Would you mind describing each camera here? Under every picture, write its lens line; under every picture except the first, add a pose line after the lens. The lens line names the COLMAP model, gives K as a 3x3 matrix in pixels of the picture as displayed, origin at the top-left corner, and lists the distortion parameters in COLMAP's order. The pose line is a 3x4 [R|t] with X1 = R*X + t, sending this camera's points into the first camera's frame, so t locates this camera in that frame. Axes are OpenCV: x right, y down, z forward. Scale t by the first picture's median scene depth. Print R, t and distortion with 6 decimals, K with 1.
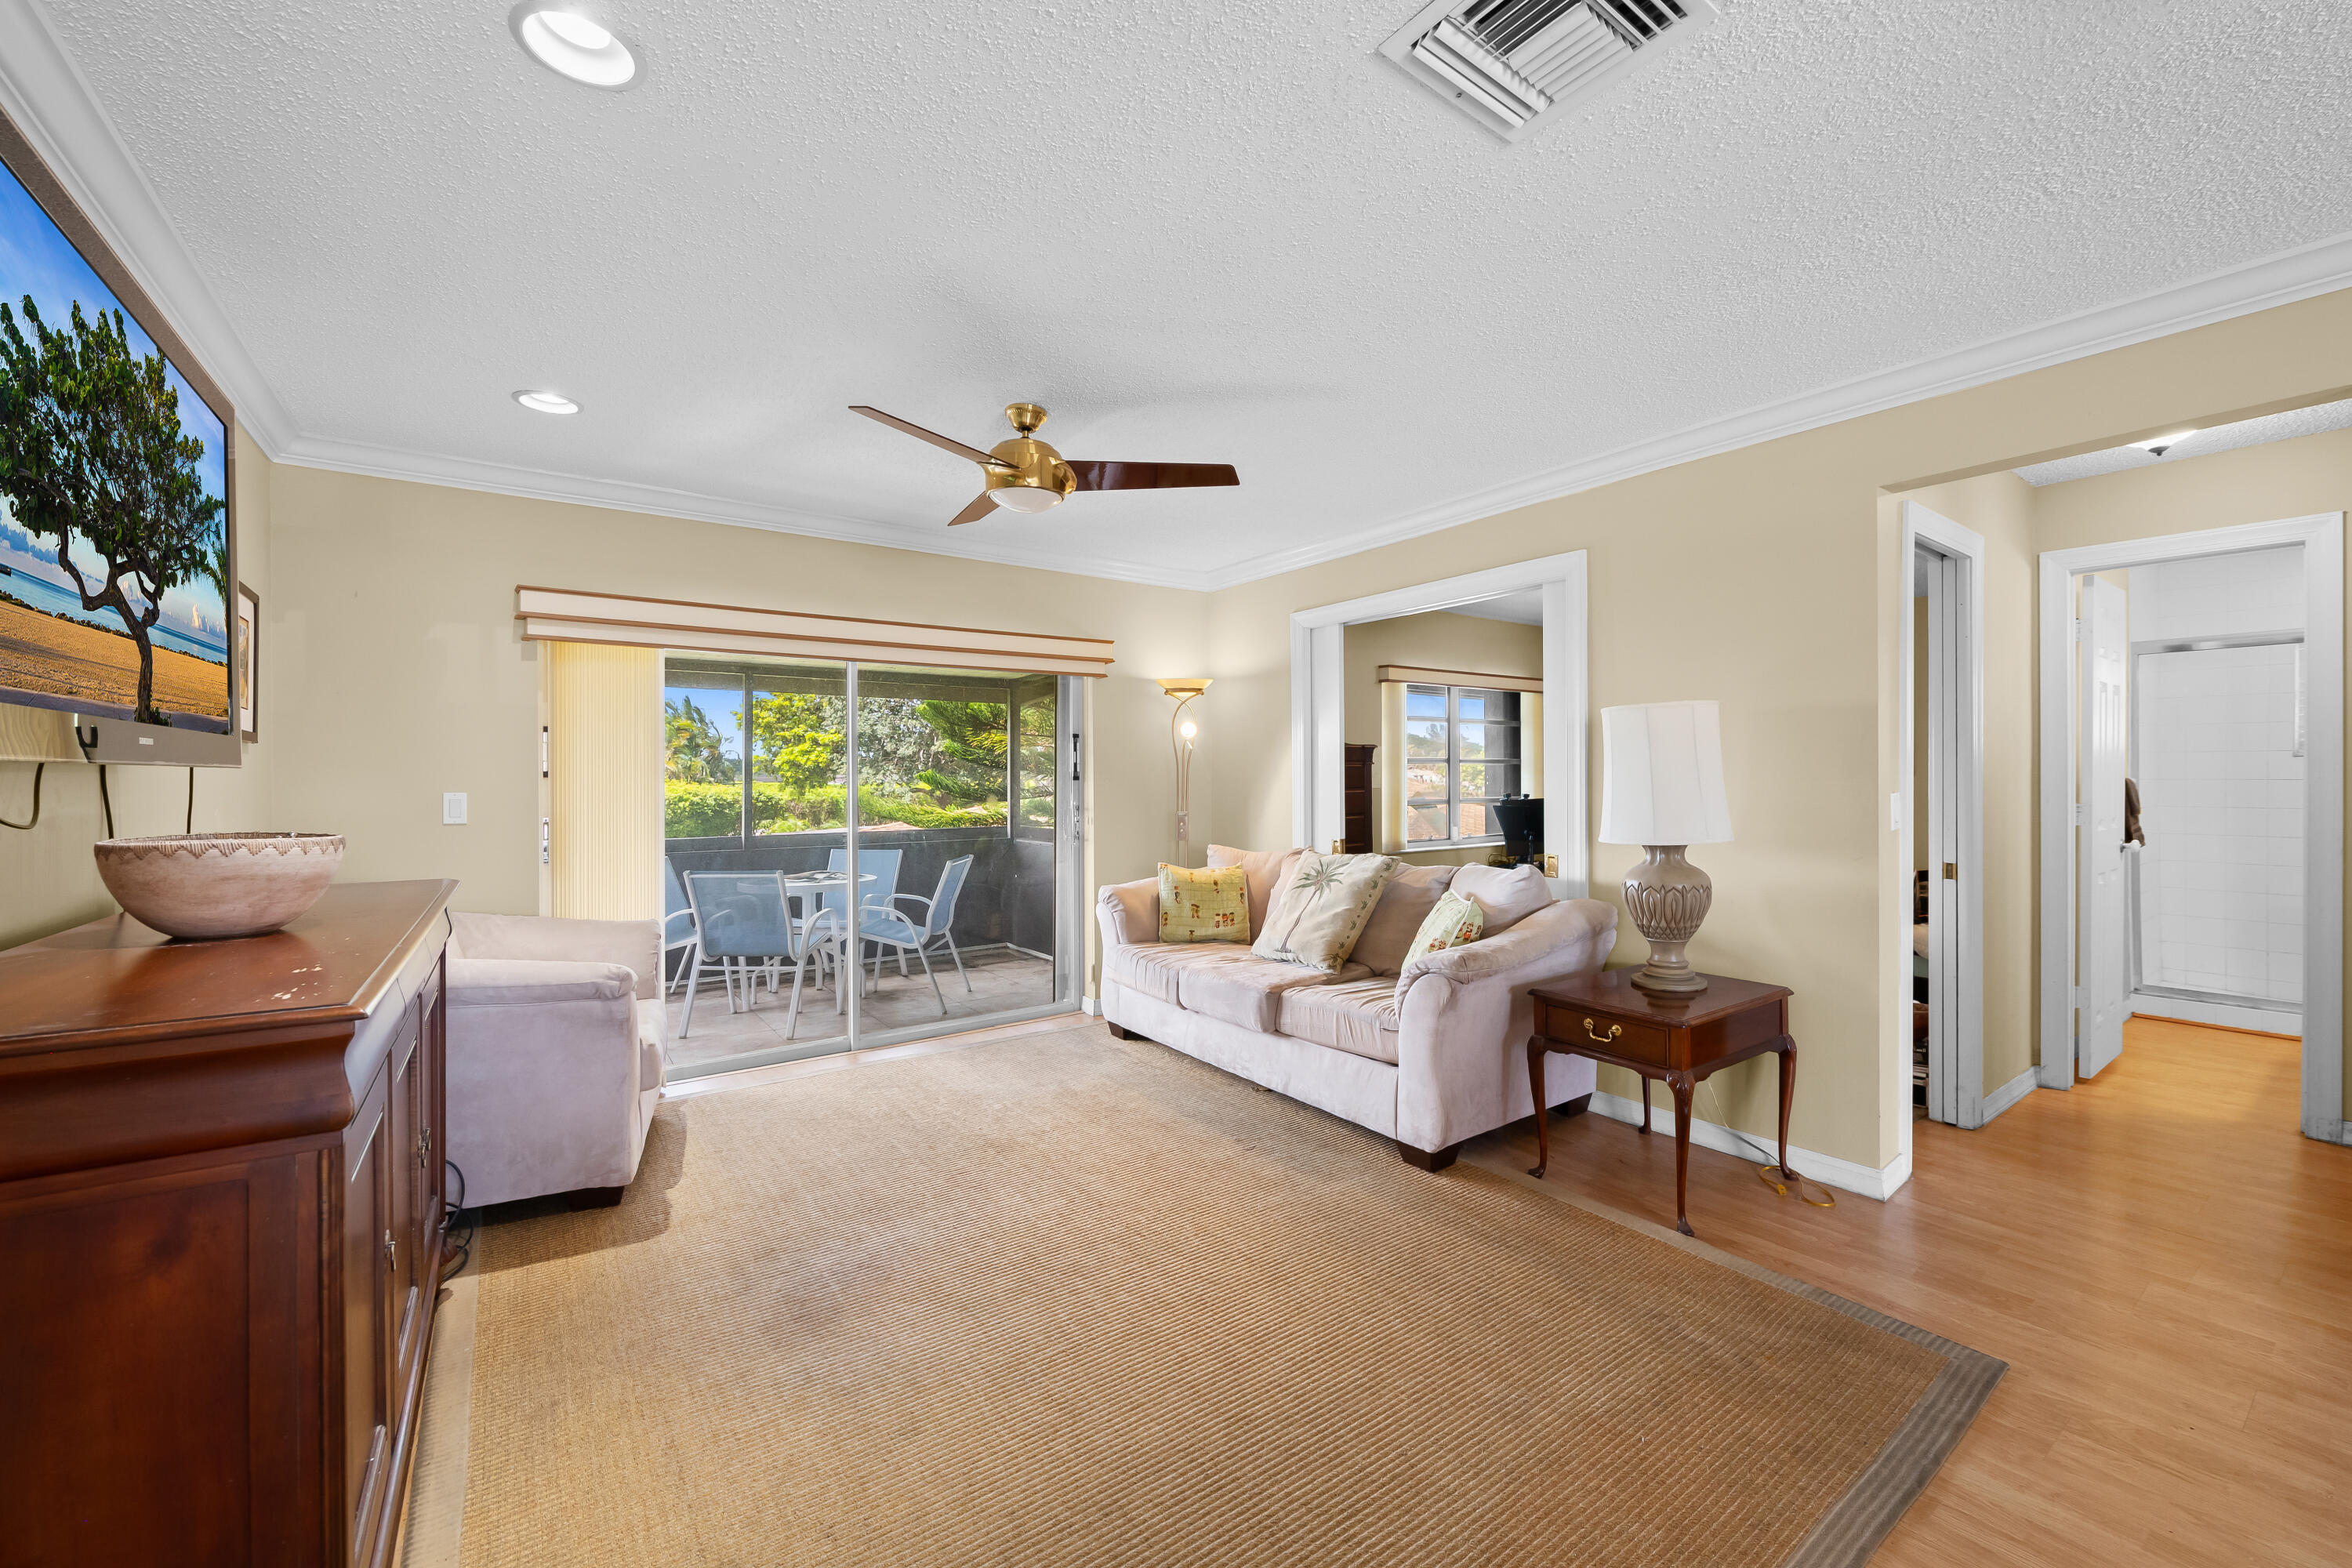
lens RADIAL K [[915.5, 0, 1180.4], [0, 915.5, 786.2], [0, 0, 1]] dist [-0.009676, -0.000086]
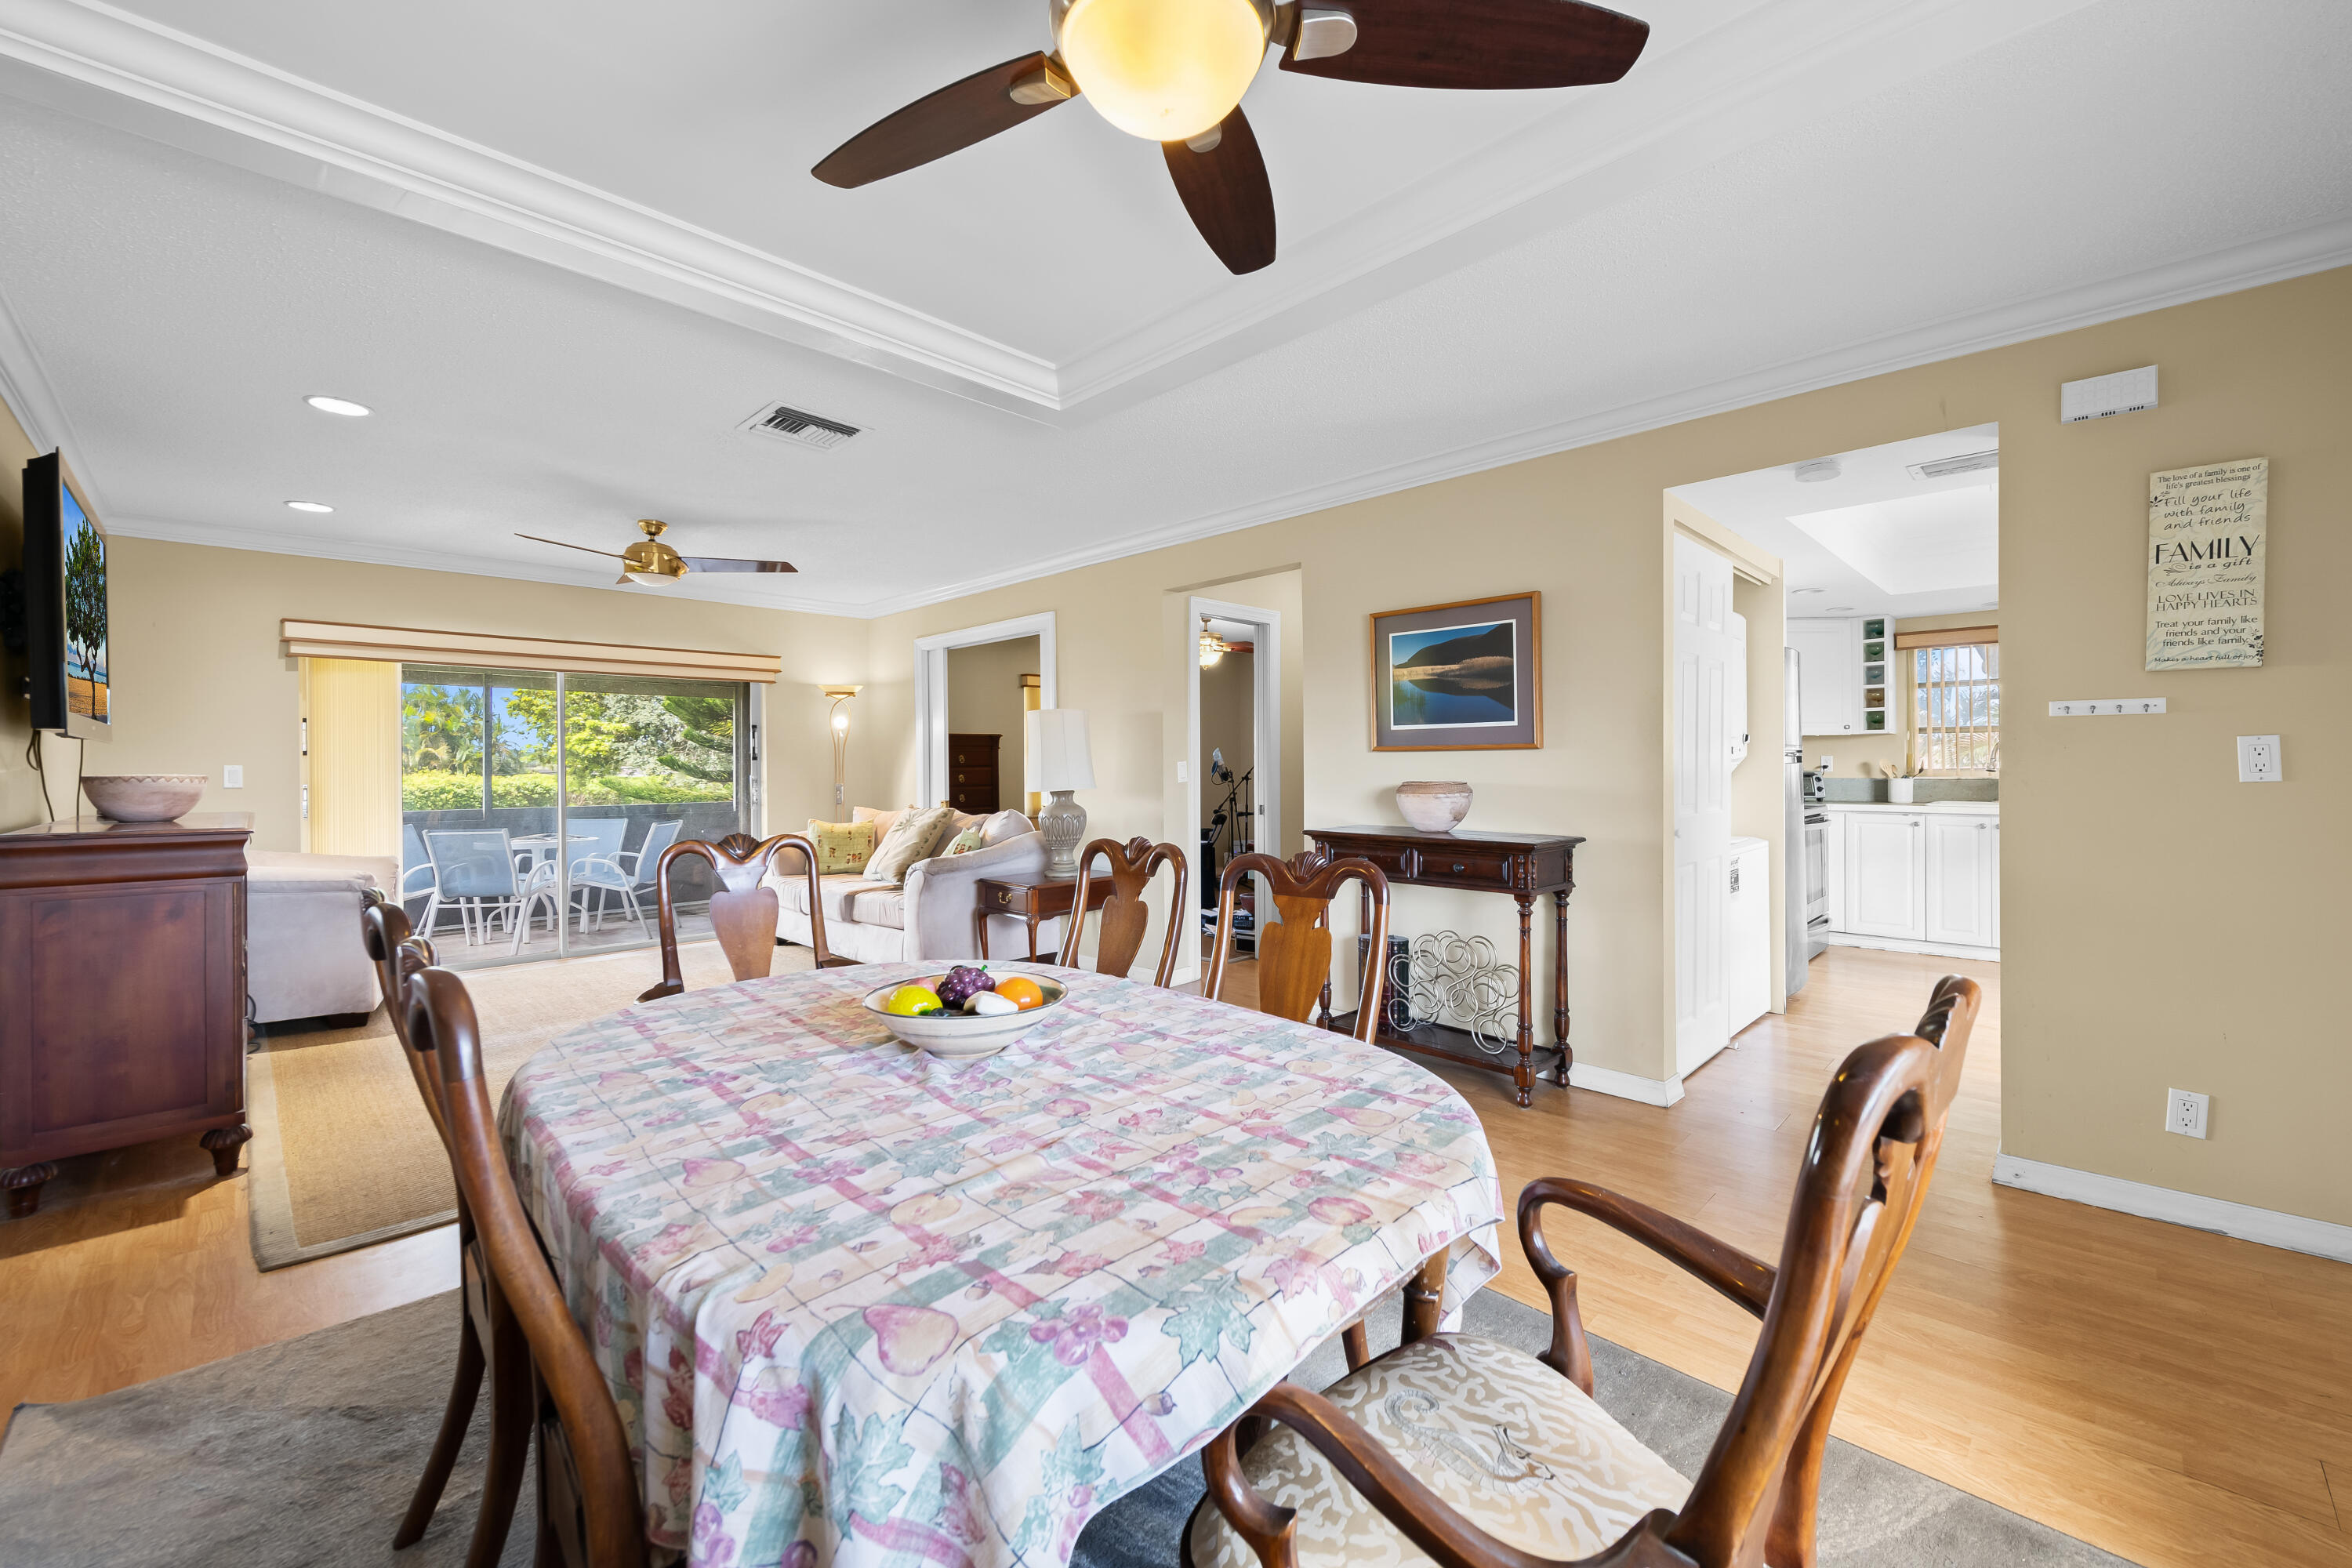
lens RADIAL K [[915.5, 0, 1182.1], [0, 915.5, 780.4], [0, 0, 1]] dist [-0.009676, -0.000086]
pose [[0.984280, -0.005199, 0.176536, 0.285306], [0.004491, 0.999980, 0.004410, 0.021779], [-0.176555, -0.003548, 0.984284, -0.454820]]
